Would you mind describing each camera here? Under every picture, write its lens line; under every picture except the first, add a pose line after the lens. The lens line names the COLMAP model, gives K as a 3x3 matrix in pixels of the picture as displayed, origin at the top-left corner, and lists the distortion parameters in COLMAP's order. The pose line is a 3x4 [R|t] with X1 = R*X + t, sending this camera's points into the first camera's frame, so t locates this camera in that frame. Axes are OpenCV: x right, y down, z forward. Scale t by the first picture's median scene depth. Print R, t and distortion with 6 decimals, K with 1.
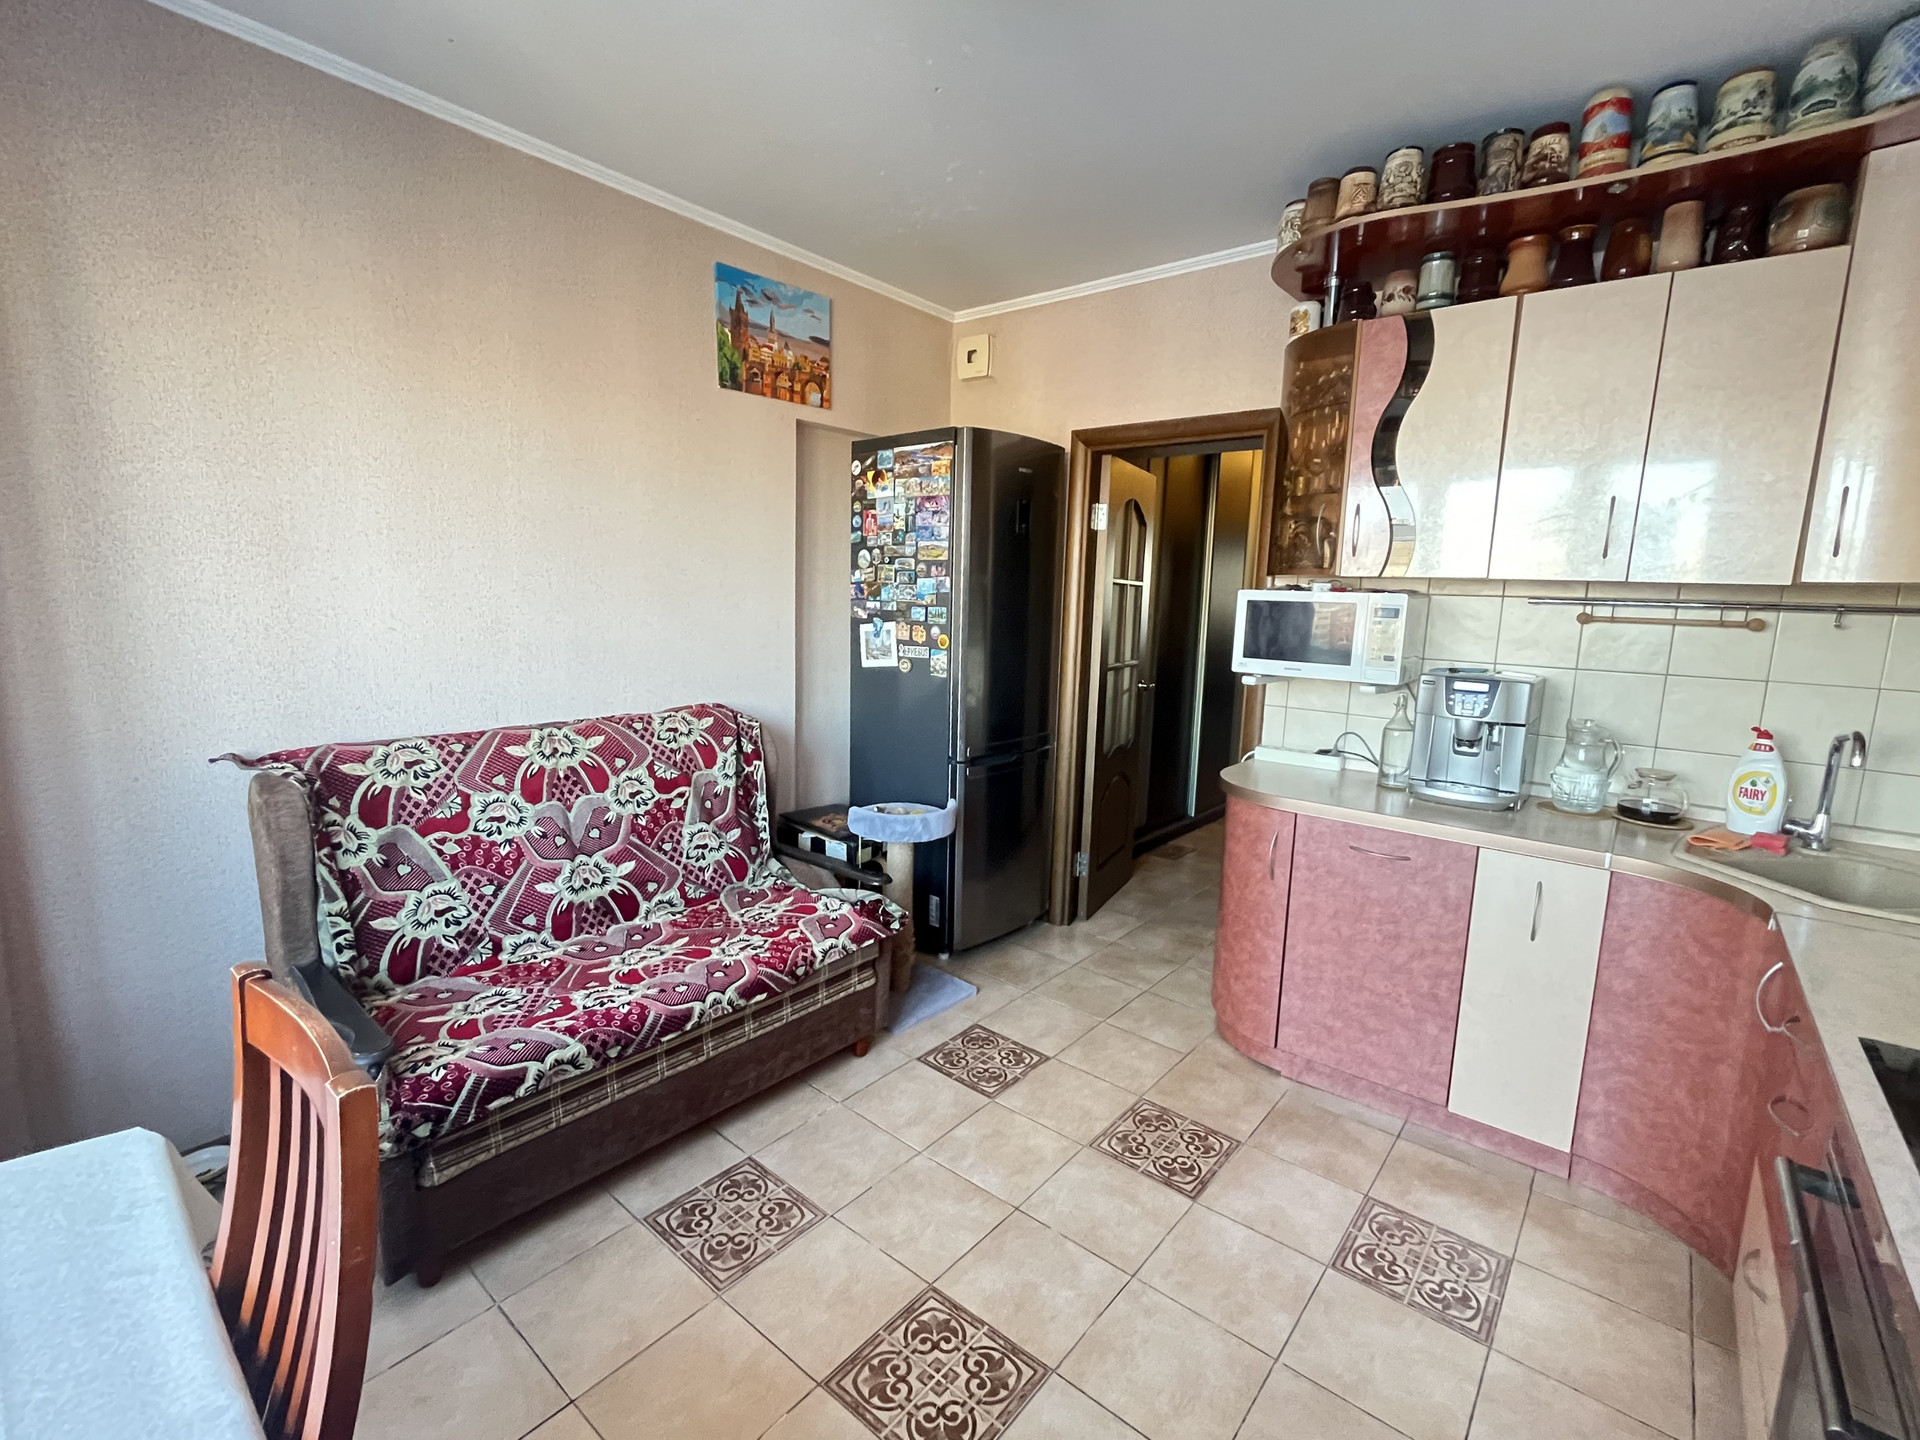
lens RADIAL K [[852.8, 0, 957.6], [0, 852.8, 717.8], [0, 0, 1]] dist [-0.009739, -0.000918]
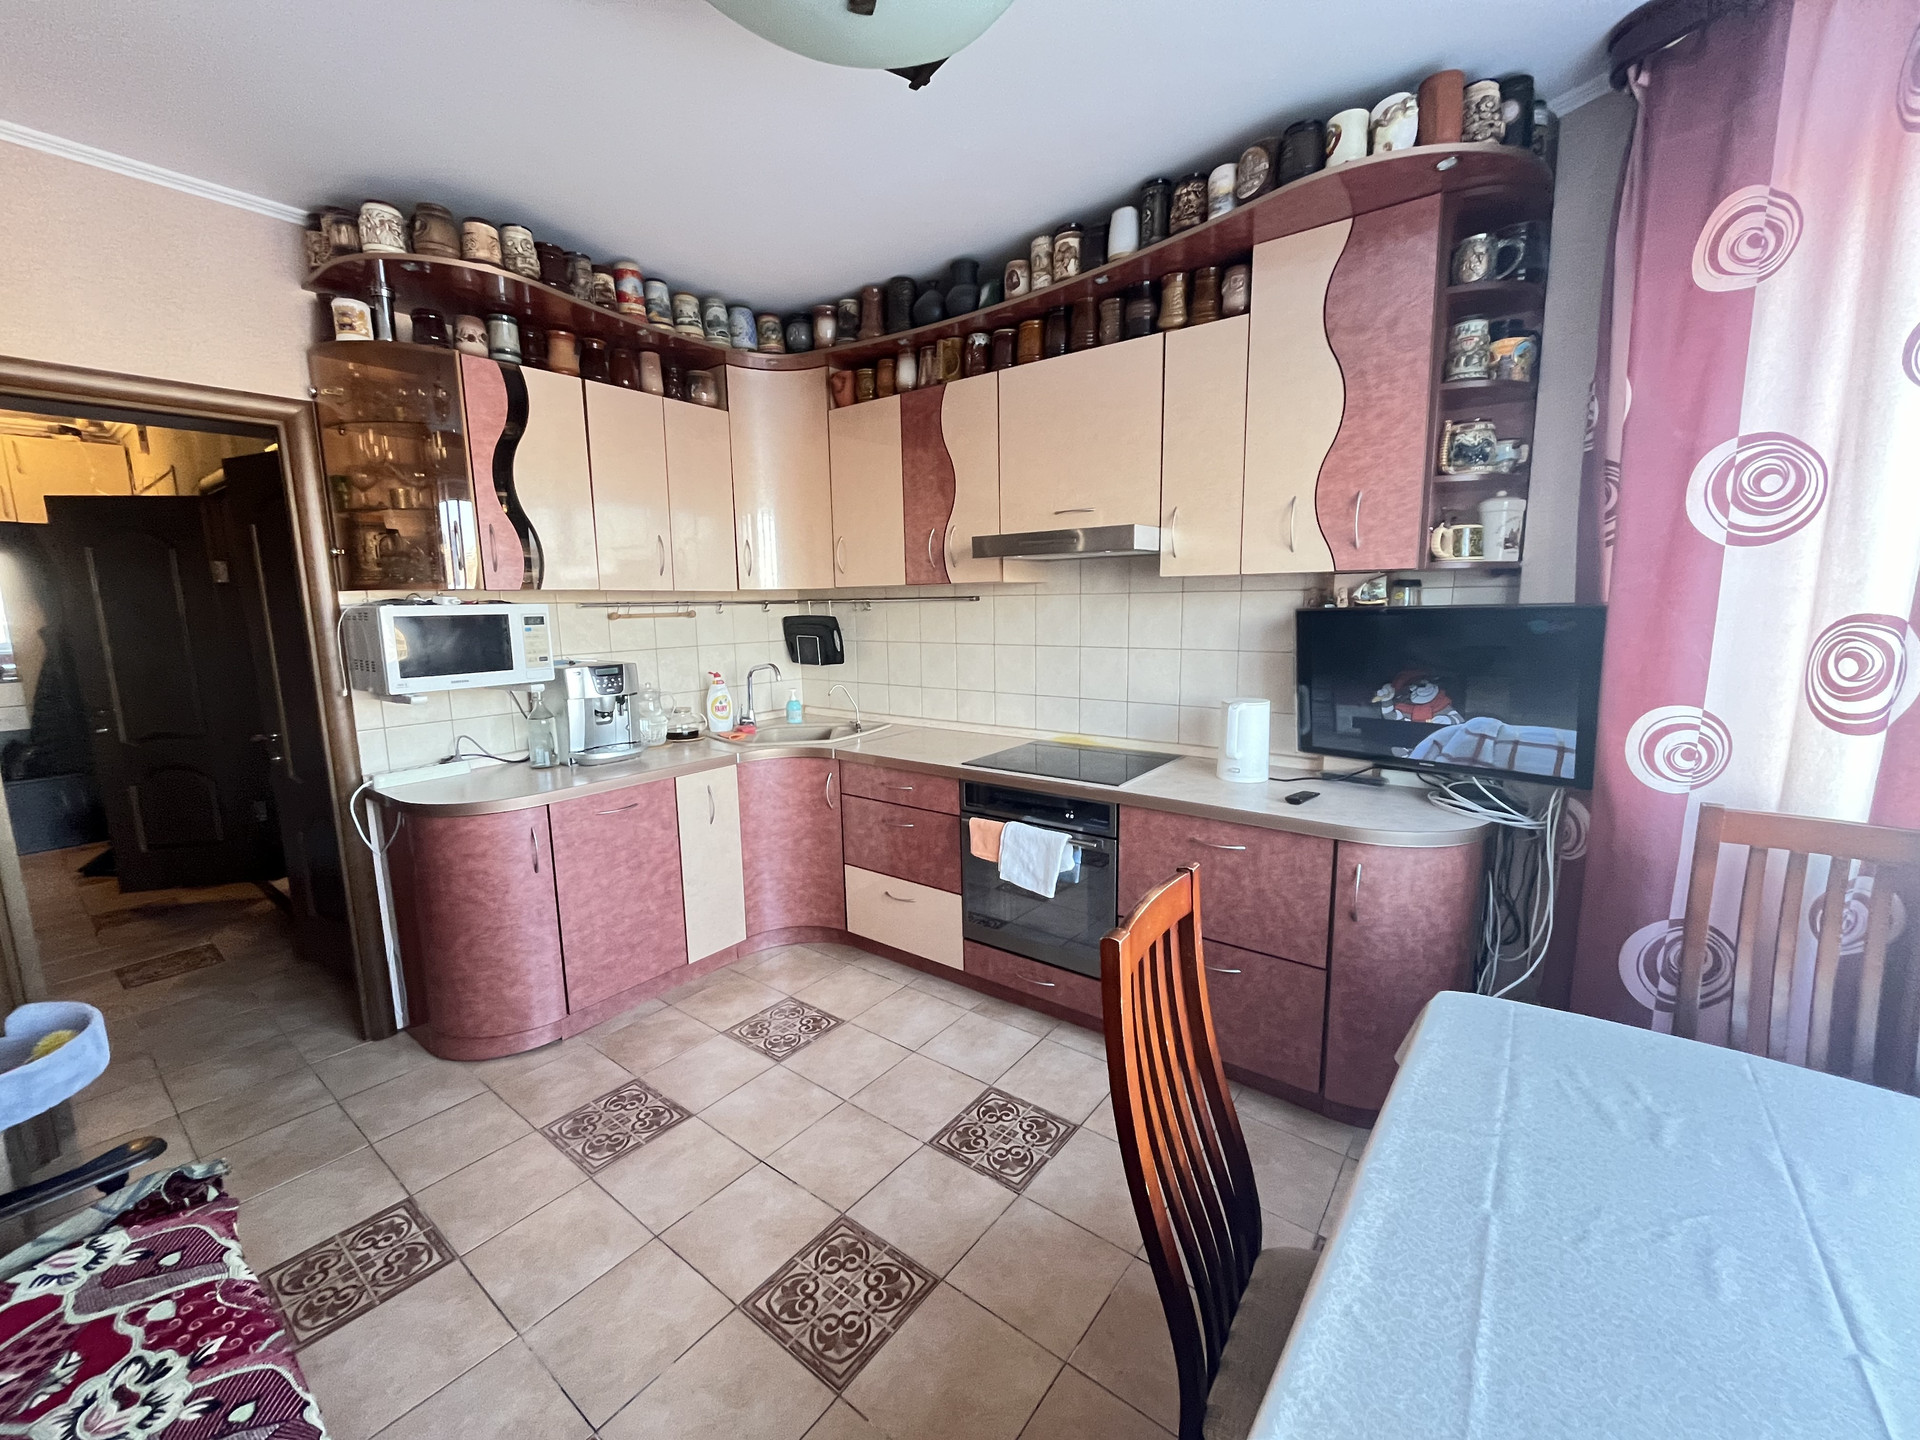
lens RADIAL K [[771.2, 0, 957.5], [0, 771.2, 718.7], [0, 0, 1]] dist [-0.014462, -0.000452]
pose [[-0.050409, -0.179224, 0.982516, -0.646868], [0.160552, 0.969518, 0.185091, -0.103894], [-0.985739, 0.167075, -0.020098, 0.519542]]
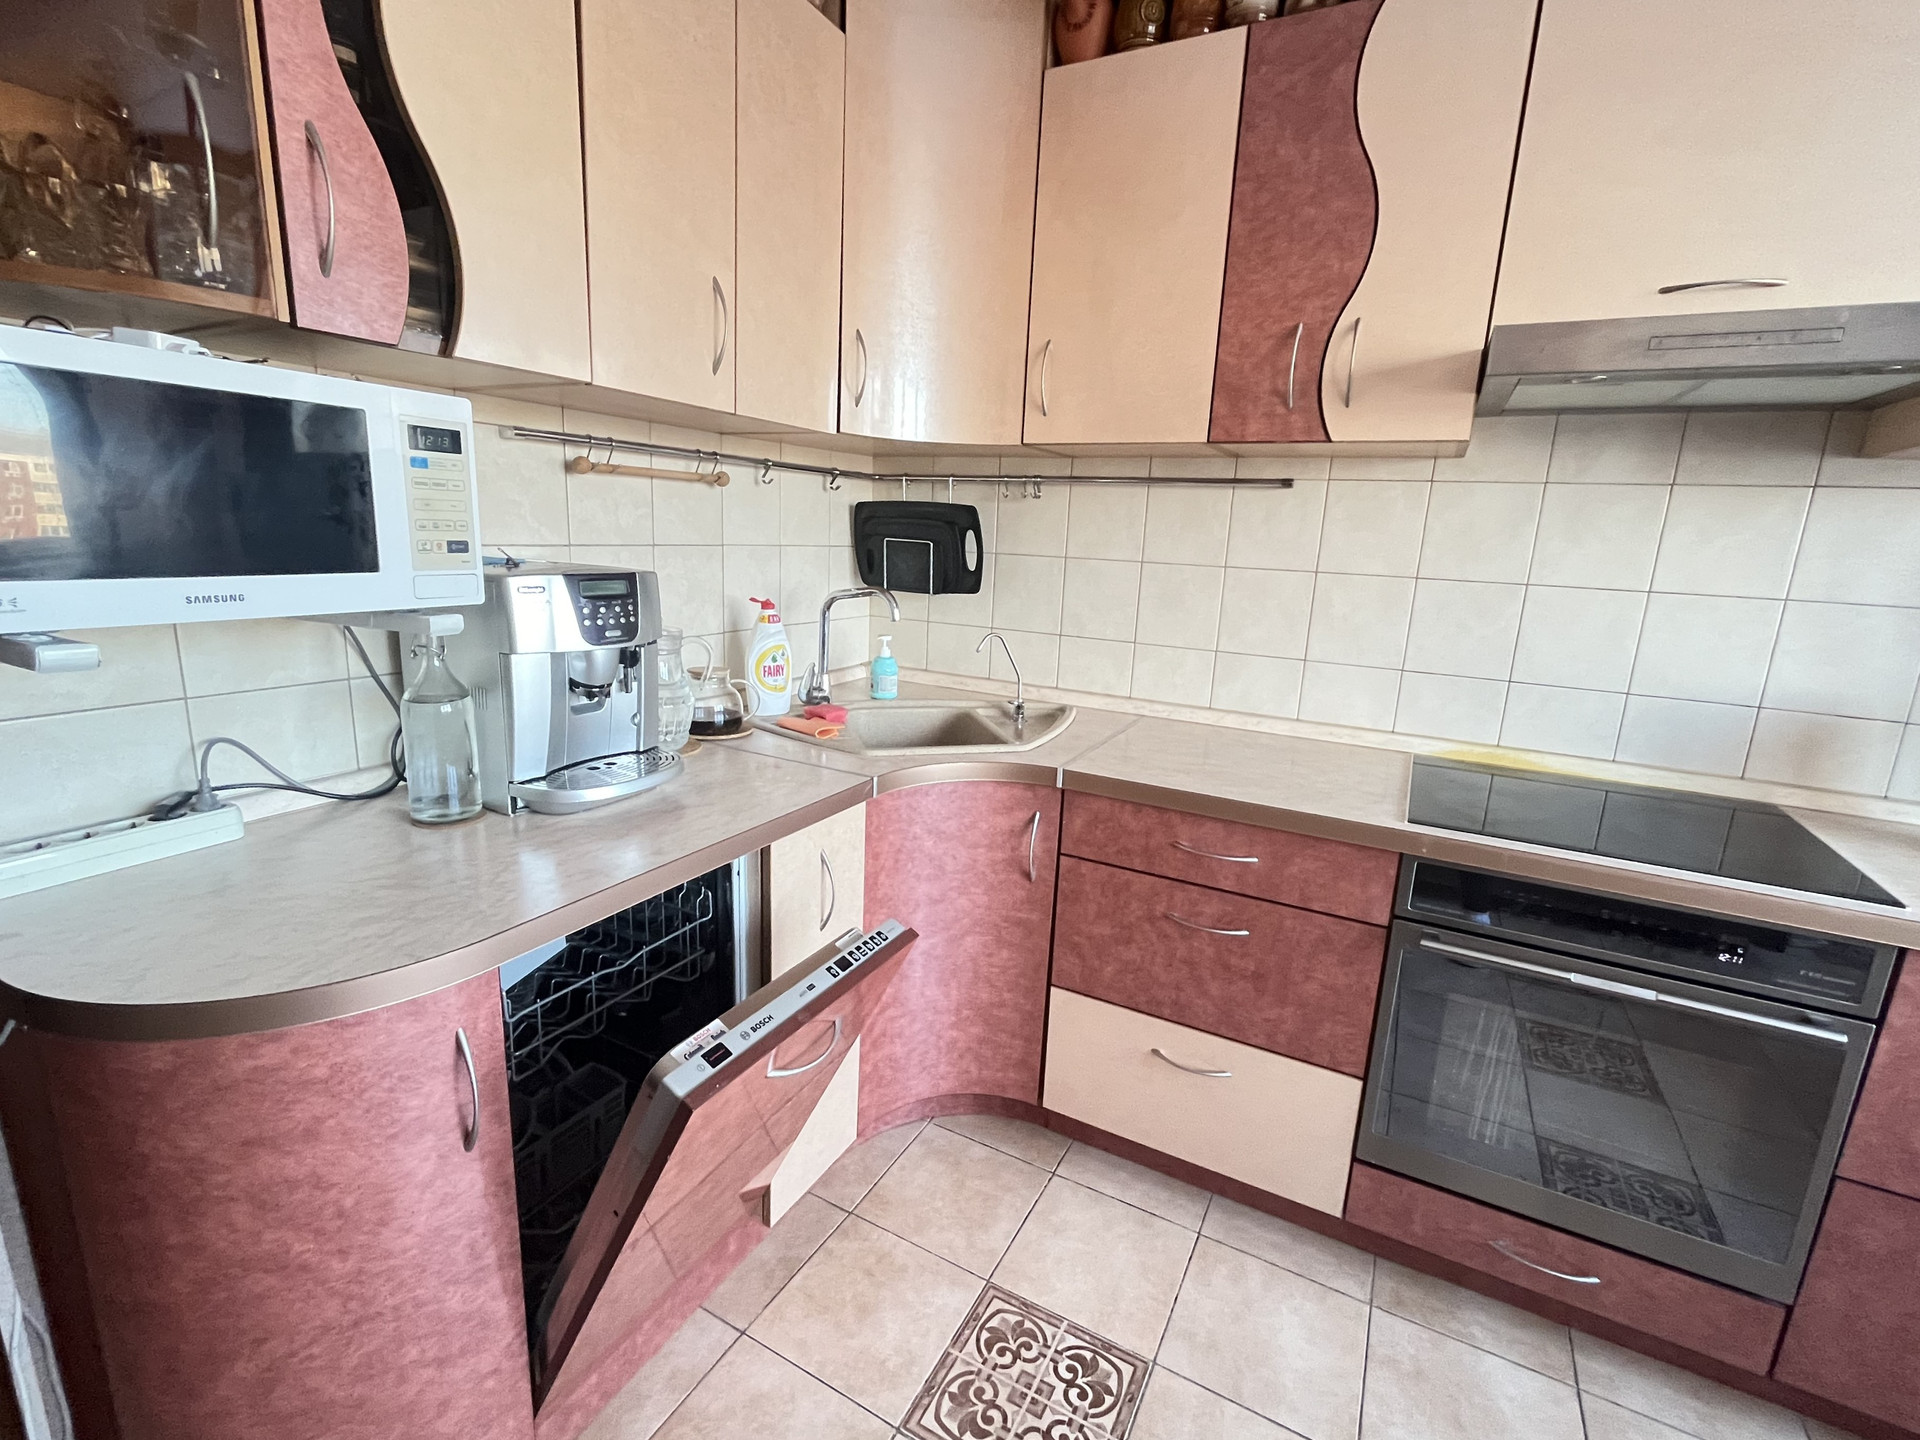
lens RADIAL K [[863.7, 0, 957.2], [0, 863.7, 717.6], [0, 0, 1]] dist [-0.004841, 0.000286]
pose [[-0.198067, -0.248199, 0.948244, 0.005726], [0.095458, 0.957927, 0.270673, -0.090170], [-0.975529, 0.144129, -0.166042, 0.922735]]
